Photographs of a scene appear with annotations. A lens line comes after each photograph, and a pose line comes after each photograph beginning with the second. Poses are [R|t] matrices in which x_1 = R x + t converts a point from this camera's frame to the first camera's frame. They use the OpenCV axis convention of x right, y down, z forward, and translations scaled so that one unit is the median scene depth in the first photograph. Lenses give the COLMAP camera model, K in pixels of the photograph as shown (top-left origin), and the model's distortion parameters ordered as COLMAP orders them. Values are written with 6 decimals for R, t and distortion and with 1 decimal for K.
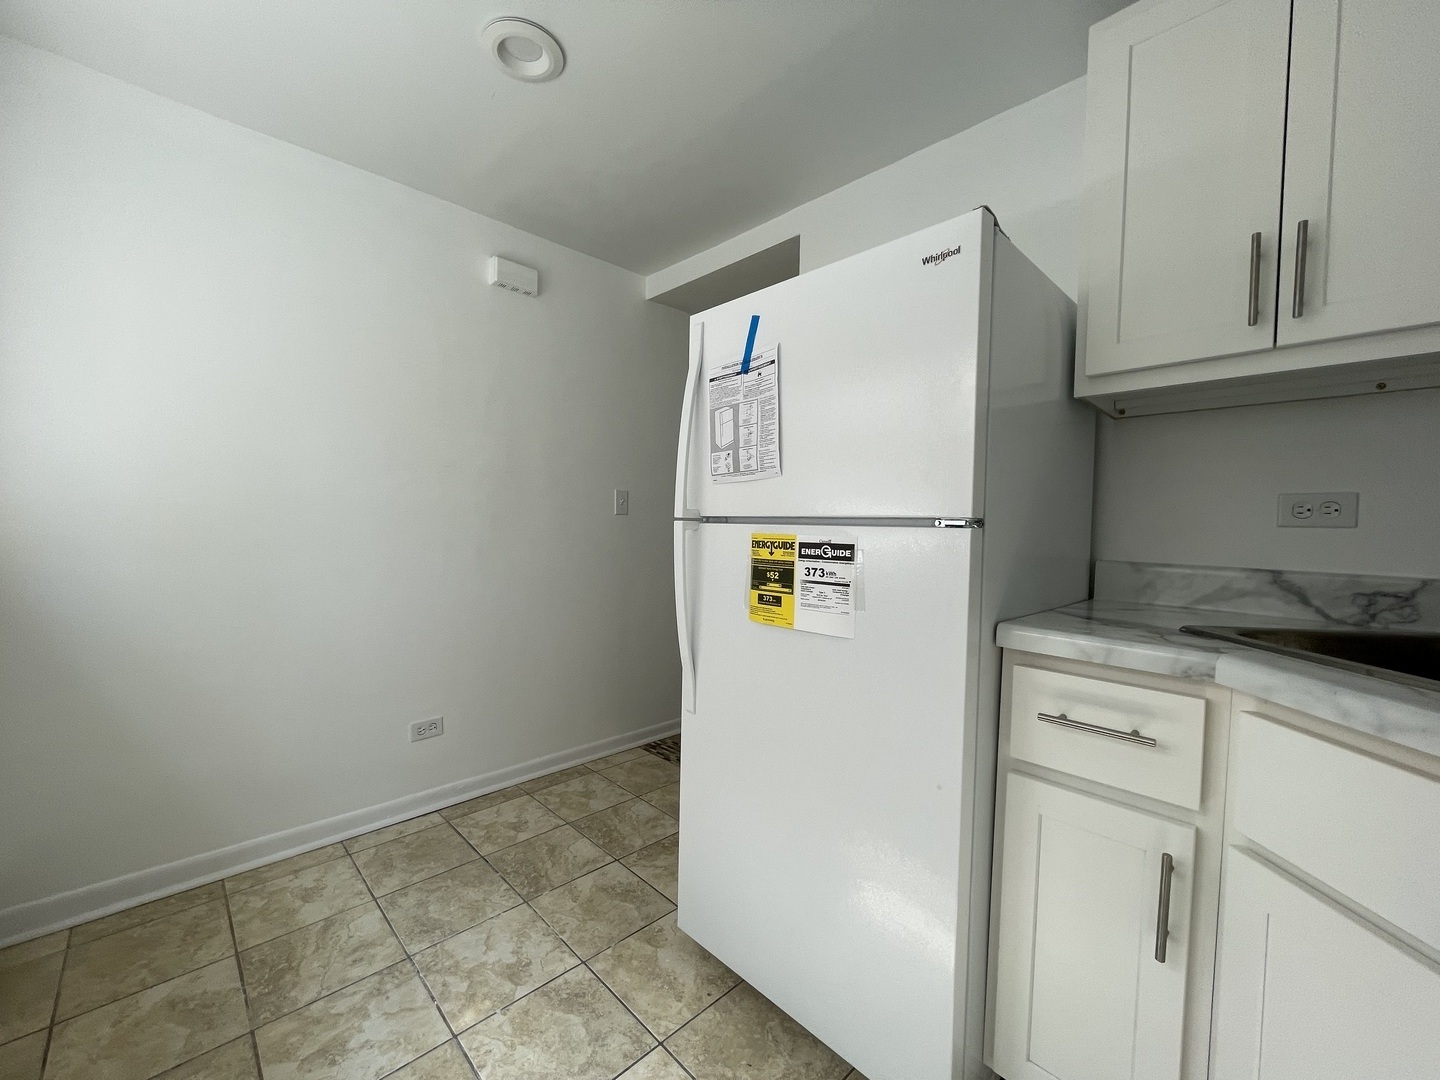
lens RADIAL K [[583.5, 0, 717.8], [0, 583.5, 540.0], [0, 0, 1]] dist [0.001336, -0.000520]
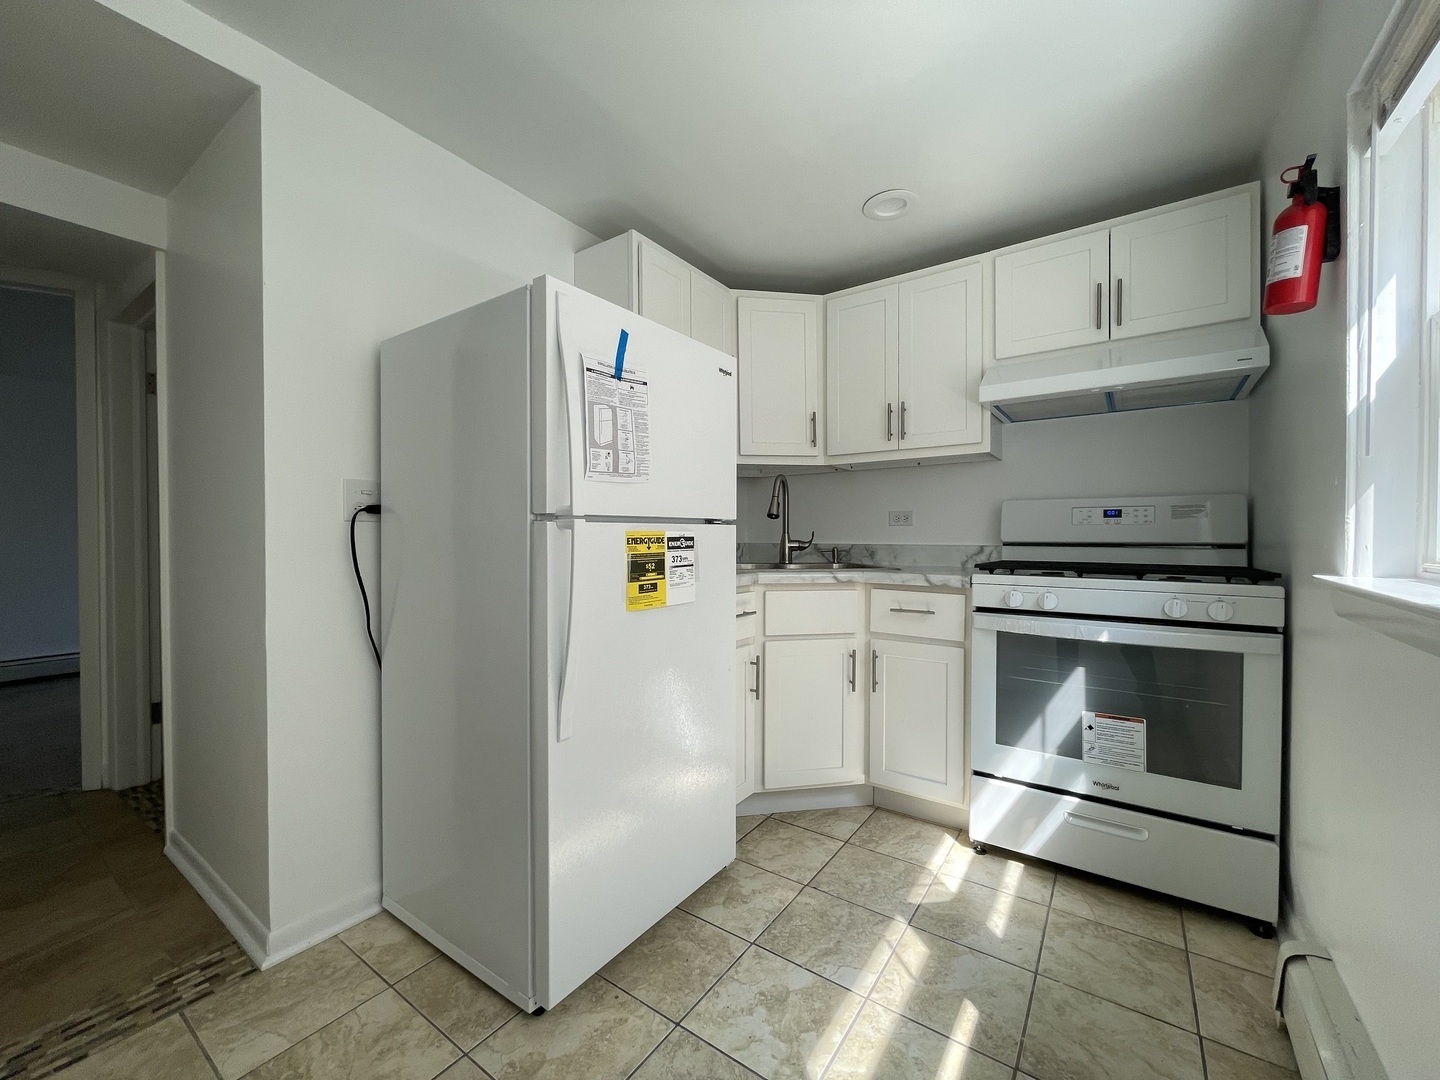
lens RADIAL K [[583.5, 0, 716.4], [0, 583.5, 540.9], [0, 0, 1]] dist [0.001336, -0.000520]
pose [[-0.187986, -0.033392, 0.981604, -1.066988], [0.023110, 0.998995, 0.038409, -0.032303], [-0.981900, 0.029906, -0.187026, 1.068110]]
